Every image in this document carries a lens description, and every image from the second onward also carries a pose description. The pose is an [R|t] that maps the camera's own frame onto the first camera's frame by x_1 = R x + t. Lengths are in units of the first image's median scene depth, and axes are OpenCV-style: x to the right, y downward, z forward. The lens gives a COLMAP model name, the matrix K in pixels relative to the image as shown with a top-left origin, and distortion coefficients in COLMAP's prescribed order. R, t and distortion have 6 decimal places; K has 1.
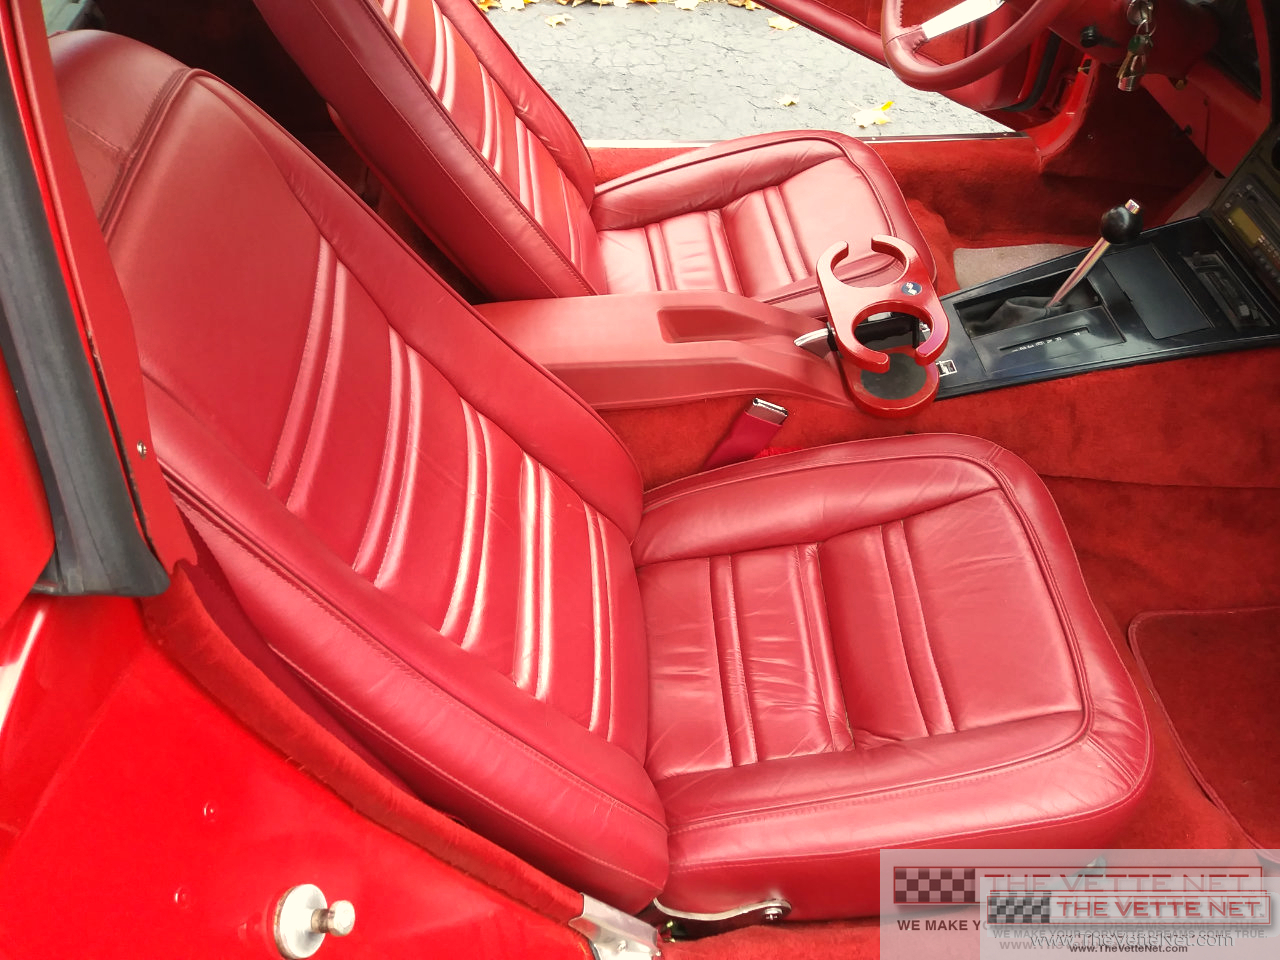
lens RADIAL K [[1033.6, 0, 633.8], [0, 1033.6, 477.3], [0, 0, 1]] dist [0.024260, -0.052759]
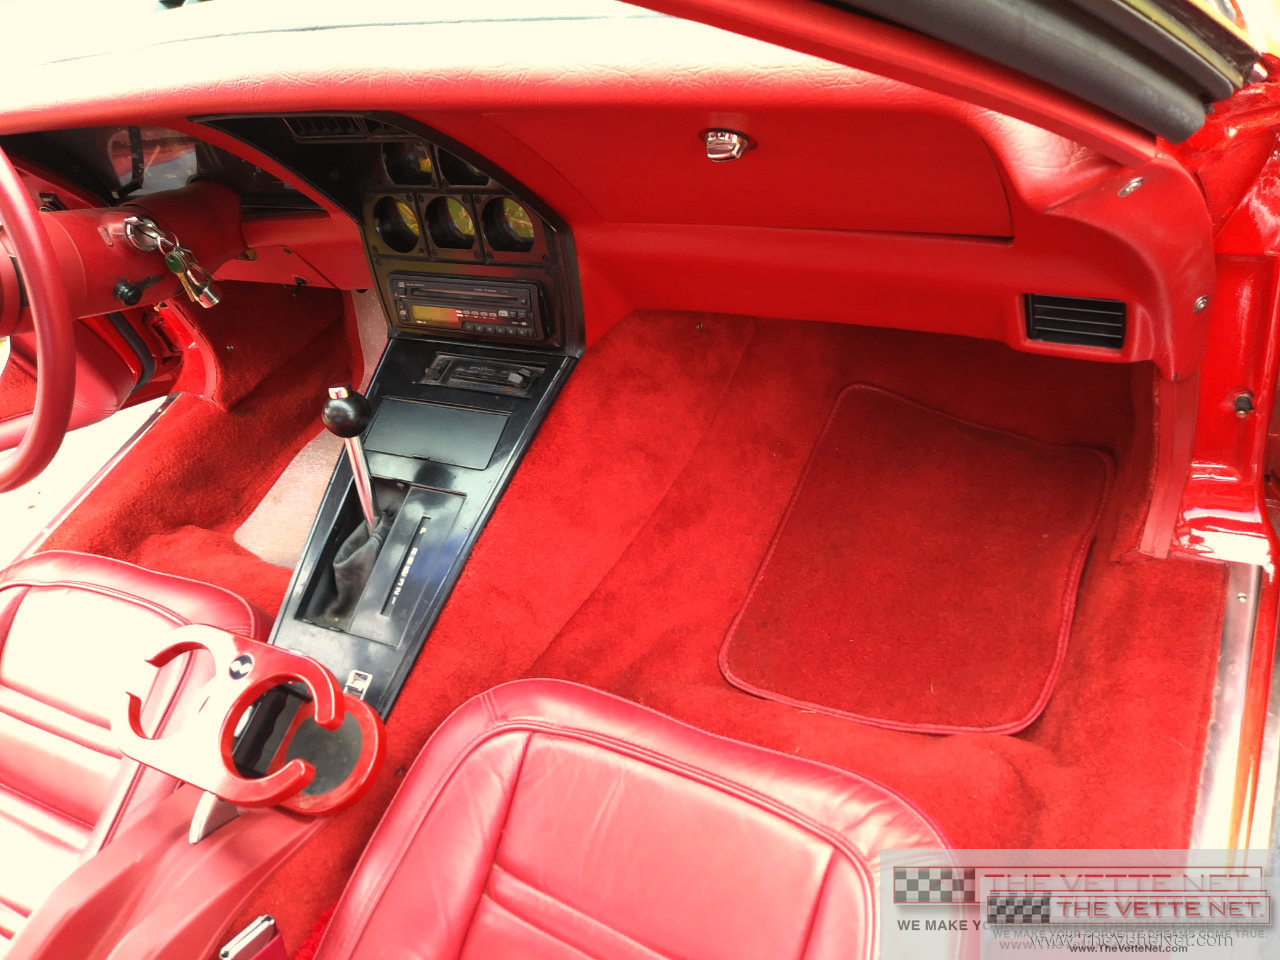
lens RADIAL K [[1033.6, 0, 639.5], [0, 1033.6, 482.6], [0, 0, 1]] dist [0.024260, -0.052759]
pose [[0.482110, -0.726154, 0.490174, 0.133017], [0.794596, 0.598081, 0.104486, -0.107662], [-0.369036, 0.339116, 0.865339, 0.210805]]
